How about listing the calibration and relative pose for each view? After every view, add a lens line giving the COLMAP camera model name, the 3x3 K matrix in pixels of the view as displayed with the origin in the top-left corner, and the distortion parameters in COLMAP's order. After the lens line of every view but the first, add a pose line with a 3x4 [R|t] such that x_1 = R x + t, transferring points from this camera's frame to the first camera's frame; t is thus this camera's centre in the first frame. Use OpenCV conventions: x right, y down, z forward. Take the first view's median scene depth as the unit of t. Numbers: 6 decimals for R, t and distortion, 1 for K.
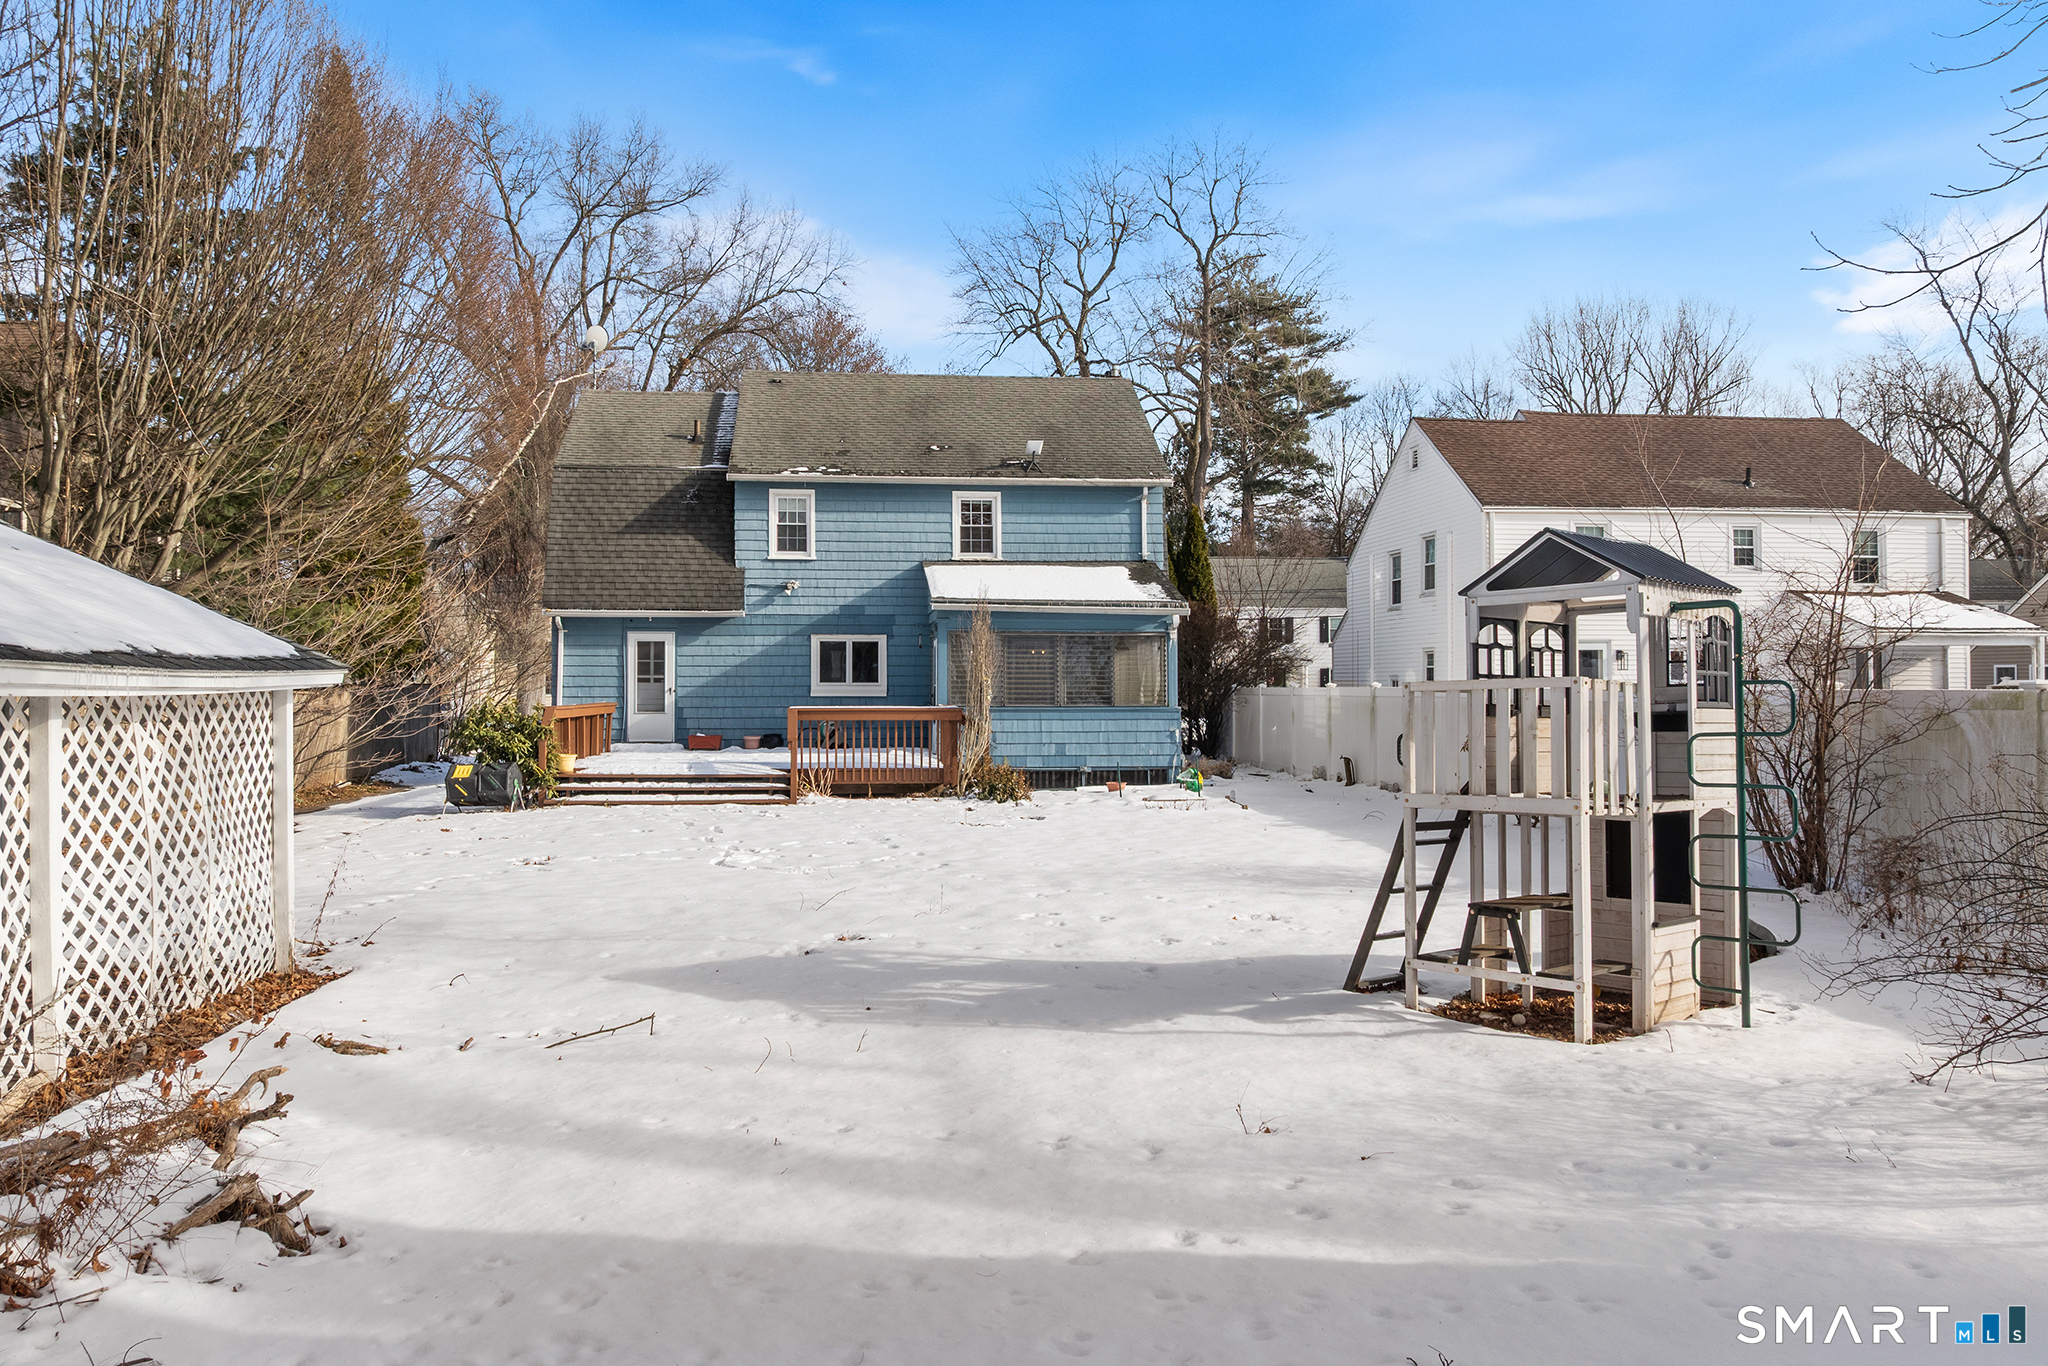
lens RADIAL K [[1422.4, 0, 1029.8], [0, 1422.4, 668.2], [0, 0, 1]] dist [-0.014074, -0.000812]
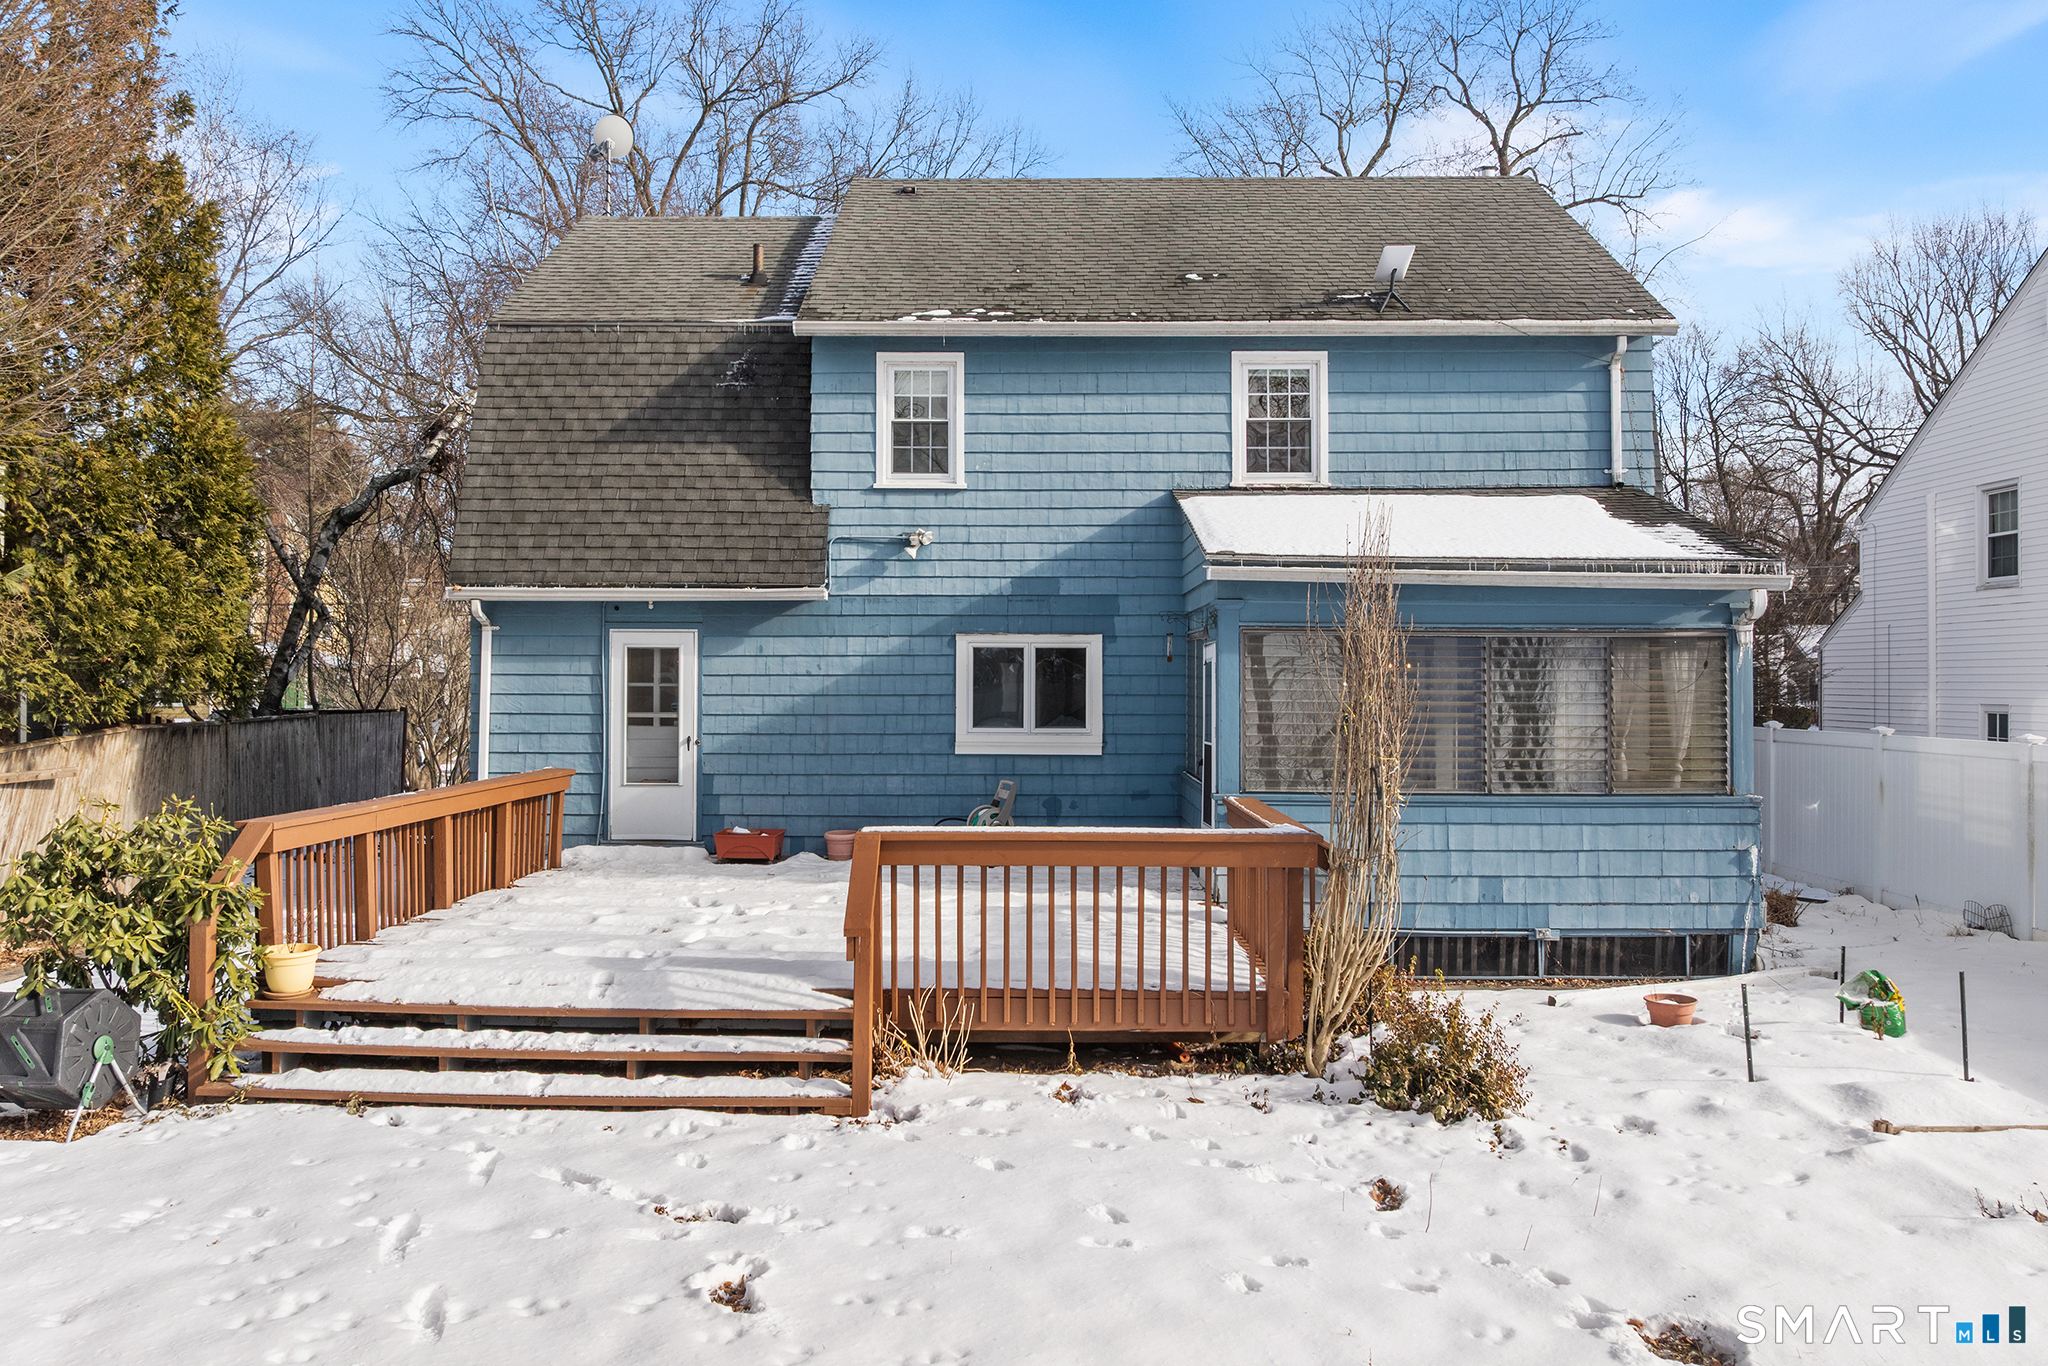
lens RADIAL K [[1422.4, 0, 1029.7], [0, 1422.4, 679.5], [0, 0, 1]] dist [-0.014074, -0.000812]
pose [[0.990673, 0.003522, -0.136215, -0.057230], [-0.001995, 0.999934, 0.011343, -0.013176], [0.136246, -0.010965, 0.990614, 0.493555]]
